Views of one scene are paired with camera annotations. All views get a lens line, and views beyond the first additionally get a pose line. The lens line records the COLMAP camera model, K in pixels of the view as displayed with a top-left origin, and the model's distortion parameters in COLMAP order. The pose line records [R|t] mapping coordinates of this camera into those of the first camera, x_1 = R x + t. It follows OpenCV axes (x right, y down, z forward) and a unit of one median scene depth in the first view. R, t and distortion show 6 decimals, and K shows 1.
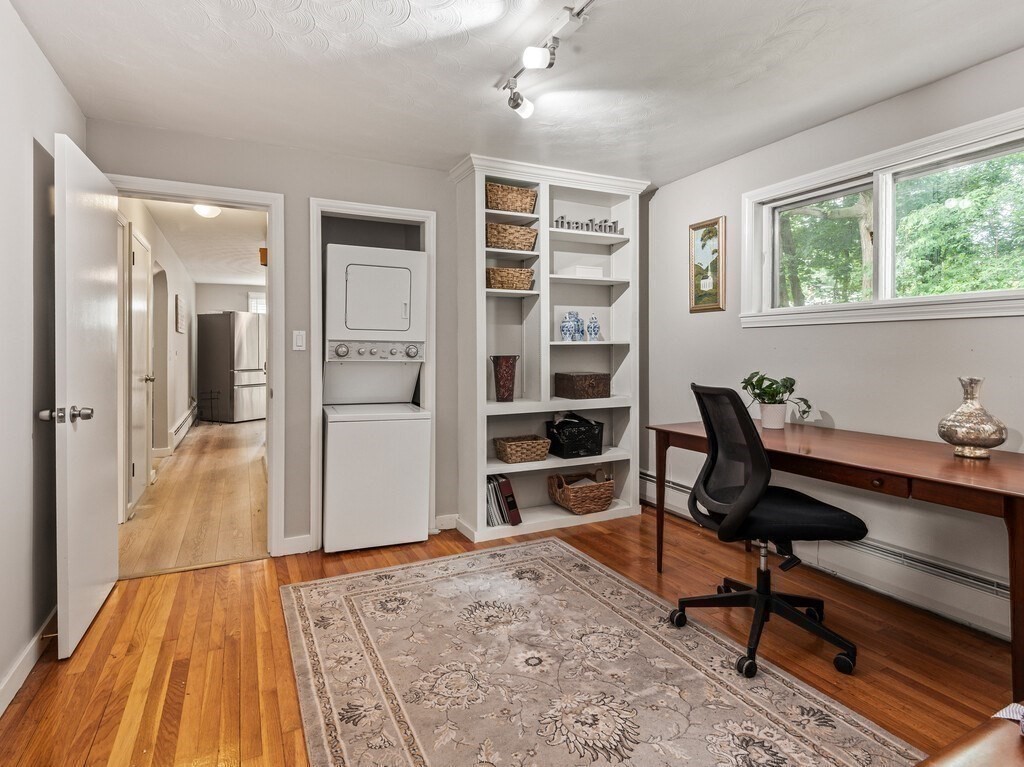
lens RADIAL K [[546.9, 0, 512.0], [0, 546.9, 383.5], [0, 0, 1]] dist [0.056886, -0.031479]
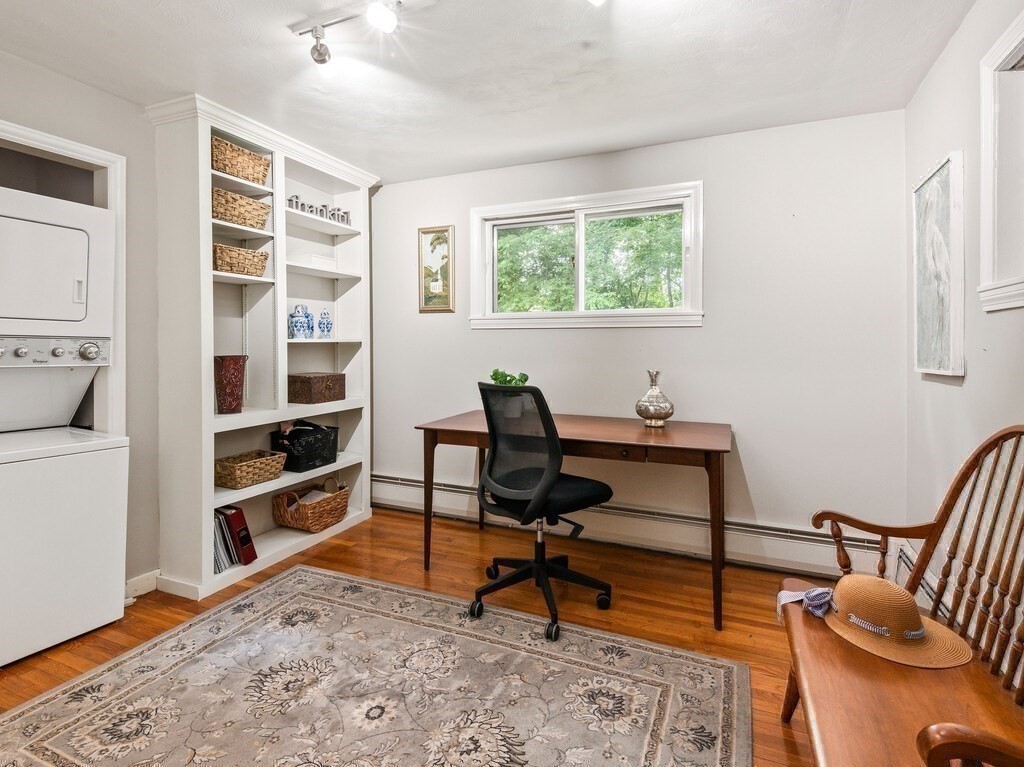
lens RADIAL K [[532.3, 0, 514.5], [0, 532.3, 372.4], [0, 0, 1]] dist [0.054429, -0.026291]
pose [[0.764824, -0.029619, 0.643558, -0.223839], [0.035355, 0.999367, 0.003977, -0.016555], [-0.643268, 0.019712, 0.765387, 0.139858]]
